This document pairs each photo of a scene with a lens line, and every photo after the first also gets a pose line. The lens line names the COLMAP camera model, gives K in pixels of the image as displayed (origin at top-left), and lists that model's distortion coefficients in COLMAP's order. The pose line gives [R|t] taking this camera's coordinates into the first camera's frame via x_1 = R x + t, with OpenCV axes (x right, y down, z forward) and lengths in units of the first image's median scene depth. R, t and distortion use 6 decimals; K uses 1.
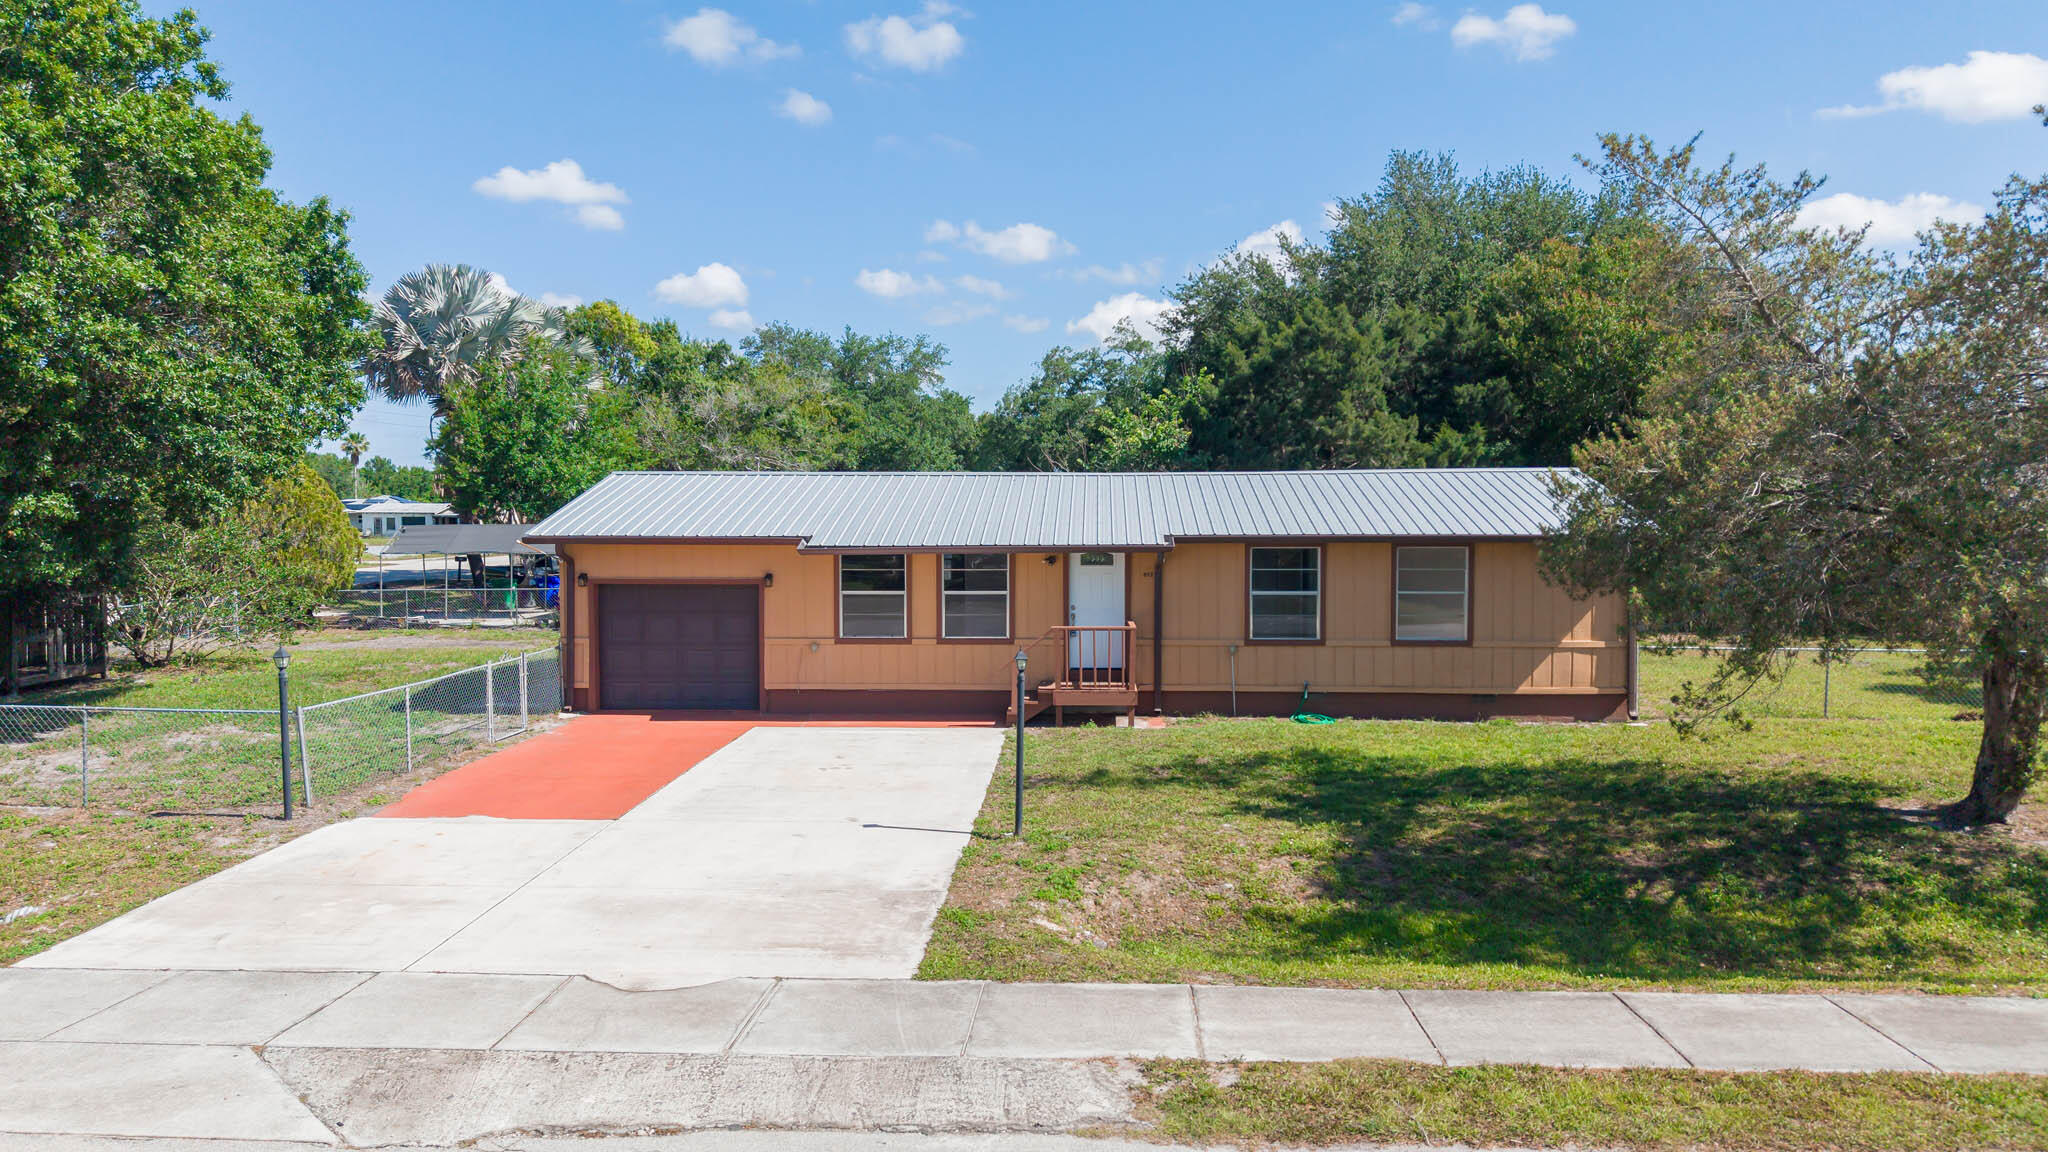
lens RADIAL K [[1435.8, 0, 1028.7], [0, 1435.8, 586.6], [0, 0, 1]] dist [0.018964, -0.005890]
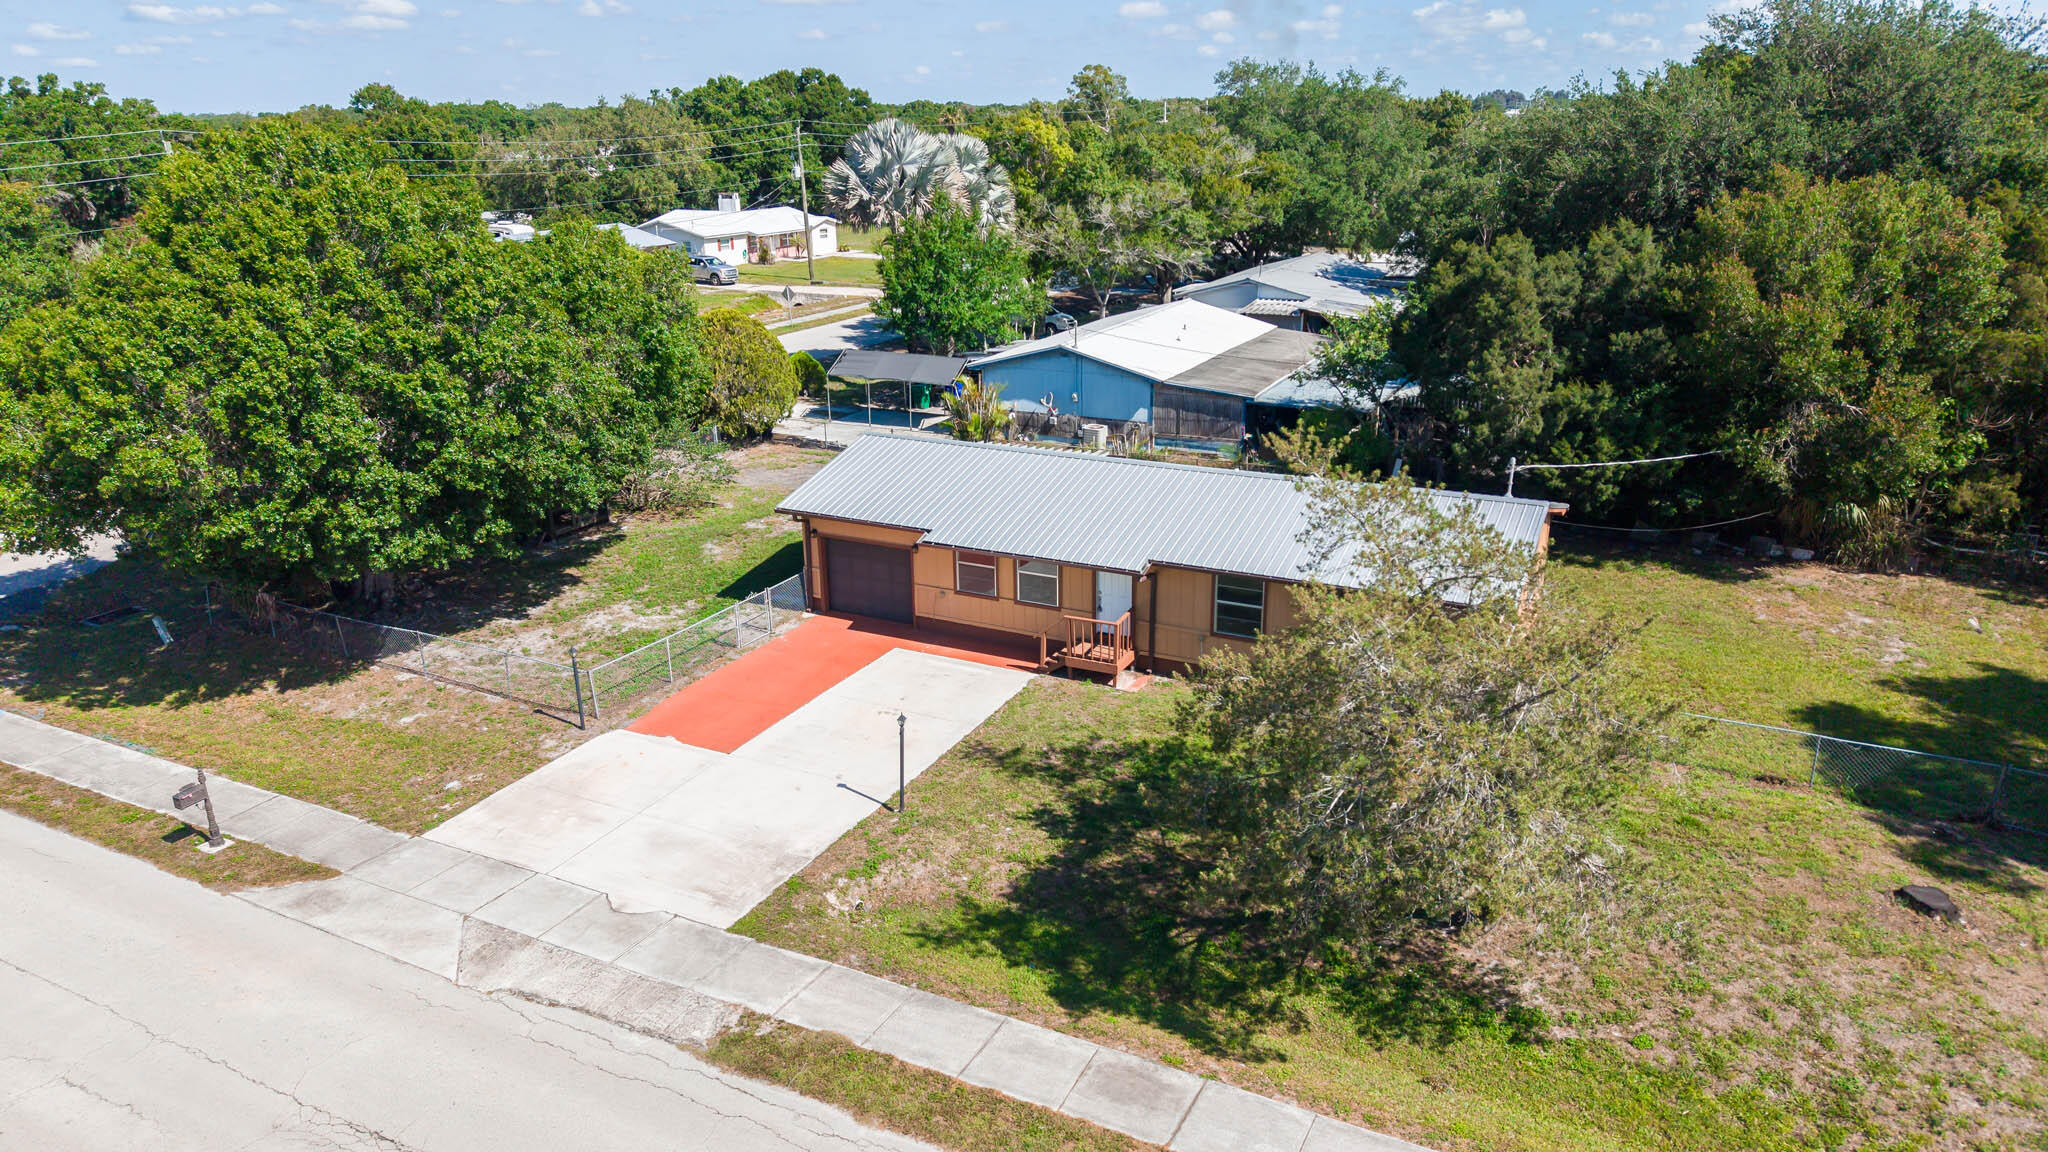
lens RADIAL K [[1358.7, 0, 1013.1], [0, 1358.7, 585.6], [0, 0, 1]] dist [0.029700, -0.033690]
pose [[0.909650, 0.123432, -0.396613, 0.642036], [-0.009548, 0.960790, 0.277114, -0.481218], [0.415266, -0.248289, 0.875161, -0.291791]]
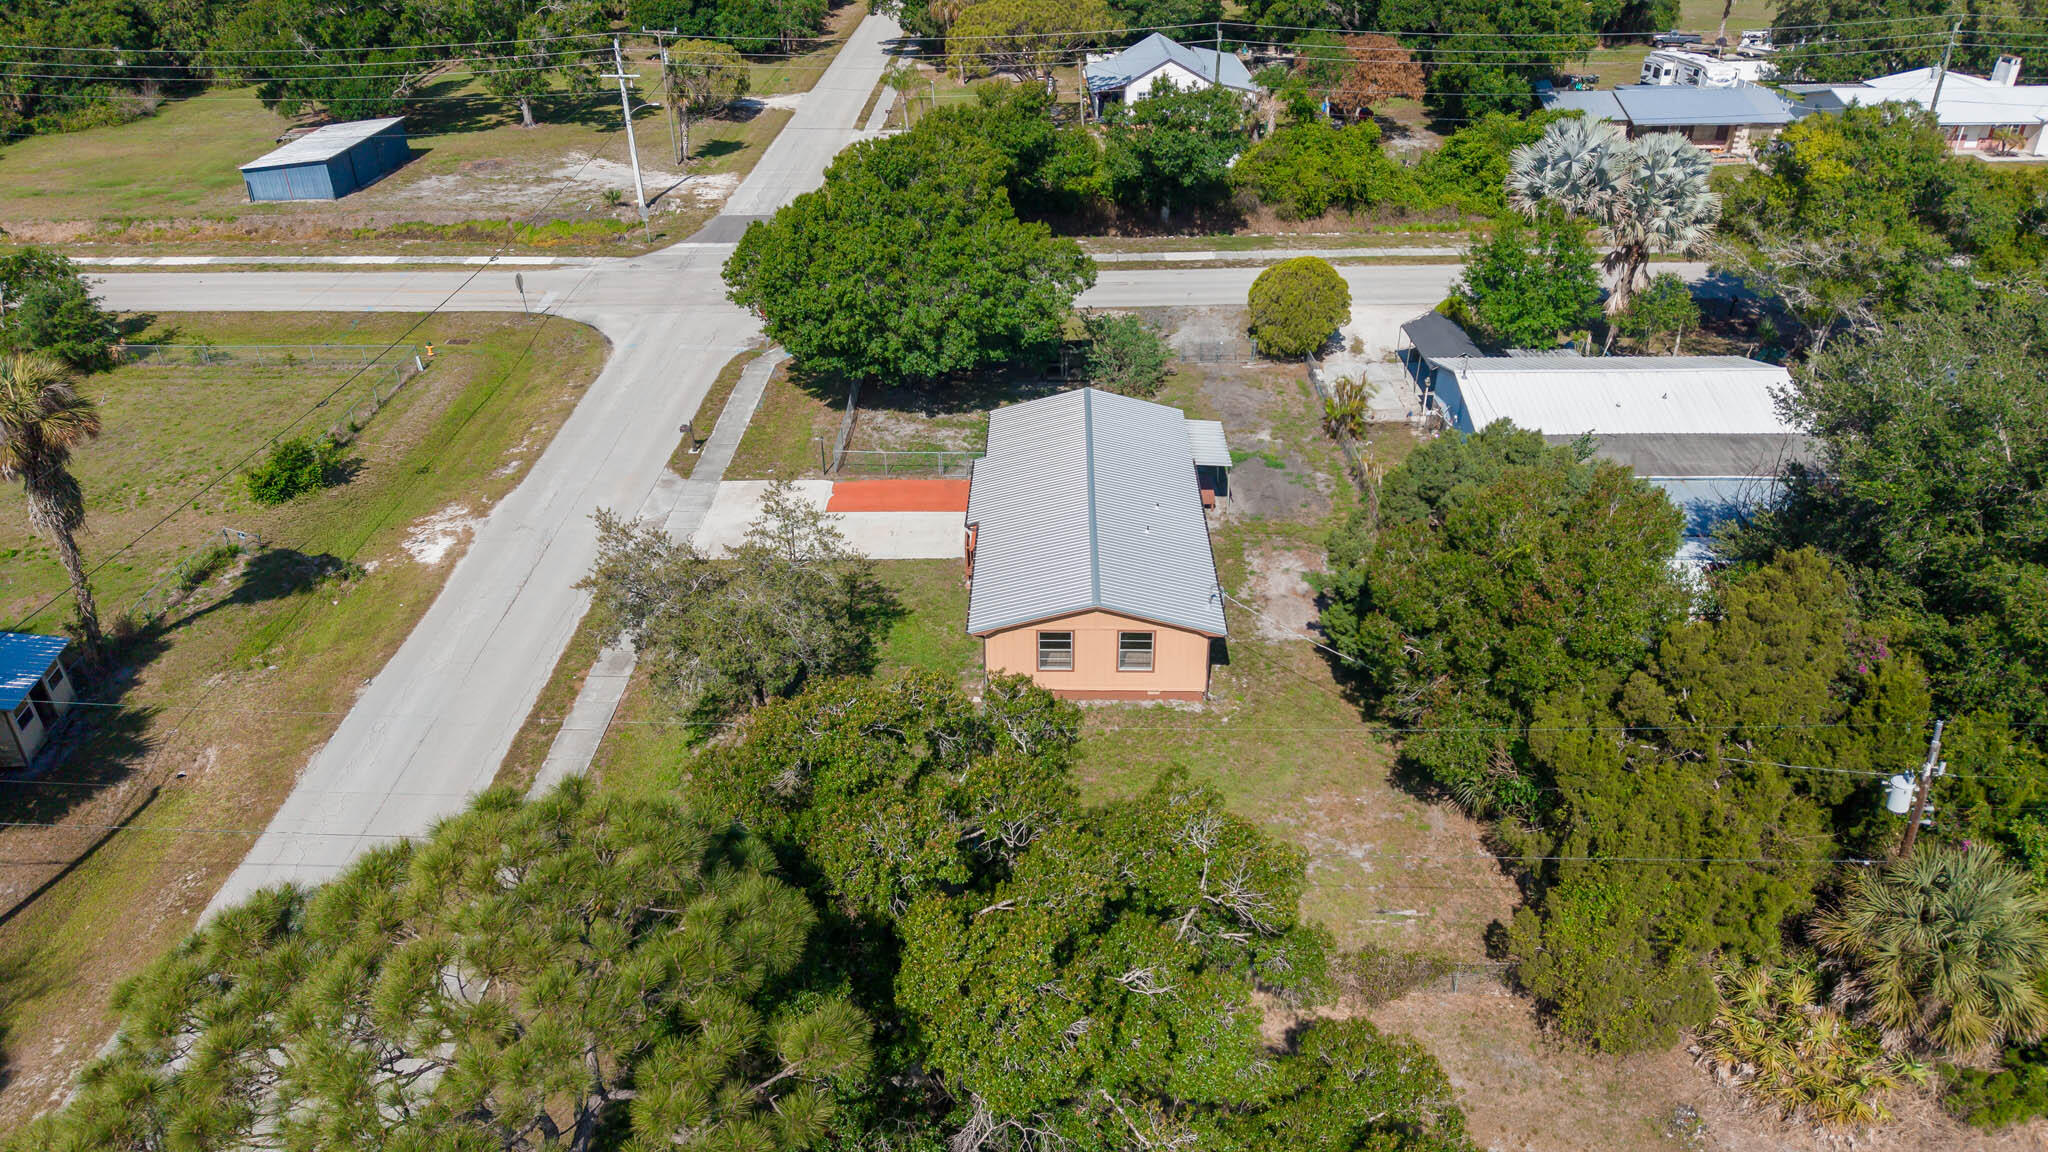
lens RADIAL K [[1358.7, 0, 1028.1], [0, 1358.7, 557.4], [0, 0, 1]] dist [0.029700, -0.033690]
pose [[0.030551, 0.496841, -0.867304, 2.646063], [-0.048711, 0.867418, 0.495190, -1.403363], [0.998346, 0.027119, 0.050702, 1.226383]]
